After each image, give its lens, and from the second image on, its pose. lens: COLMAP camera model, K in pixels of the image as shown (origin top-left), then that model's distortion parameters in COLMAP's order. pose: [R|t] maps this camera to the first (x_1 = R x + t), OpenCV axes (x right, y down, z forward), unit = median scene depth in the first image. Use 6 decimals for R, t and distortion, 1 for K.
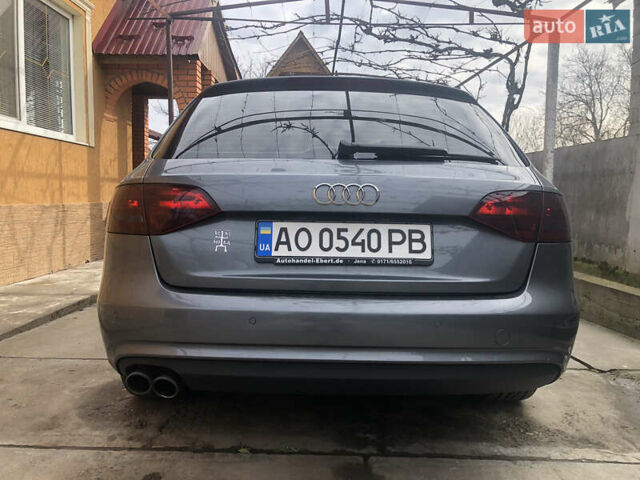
lens RADIAL K [[517.7, 0, 323.5], [0, 517.7, 239.9], [0, 0, 1]] dist [0.015860, -0.008378]
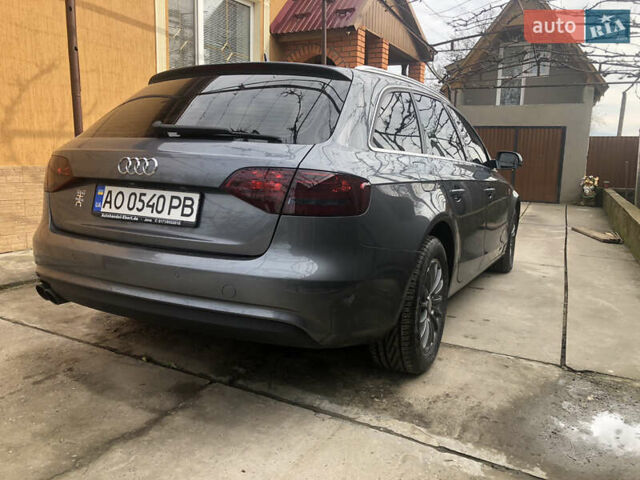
lens RADIAL K [[517.1, 0, 323.9], [0, 517.1, 238.0], [0, 0, 1]] dist [0.013647, -0.001624]
pose [[0.888136, 0.082654, -0.452087, 0.843547], [-0.051579, 0.995406, 0.080659, -0.031954], [0.456677, -0.048318, 0.888319, 0.050893]]
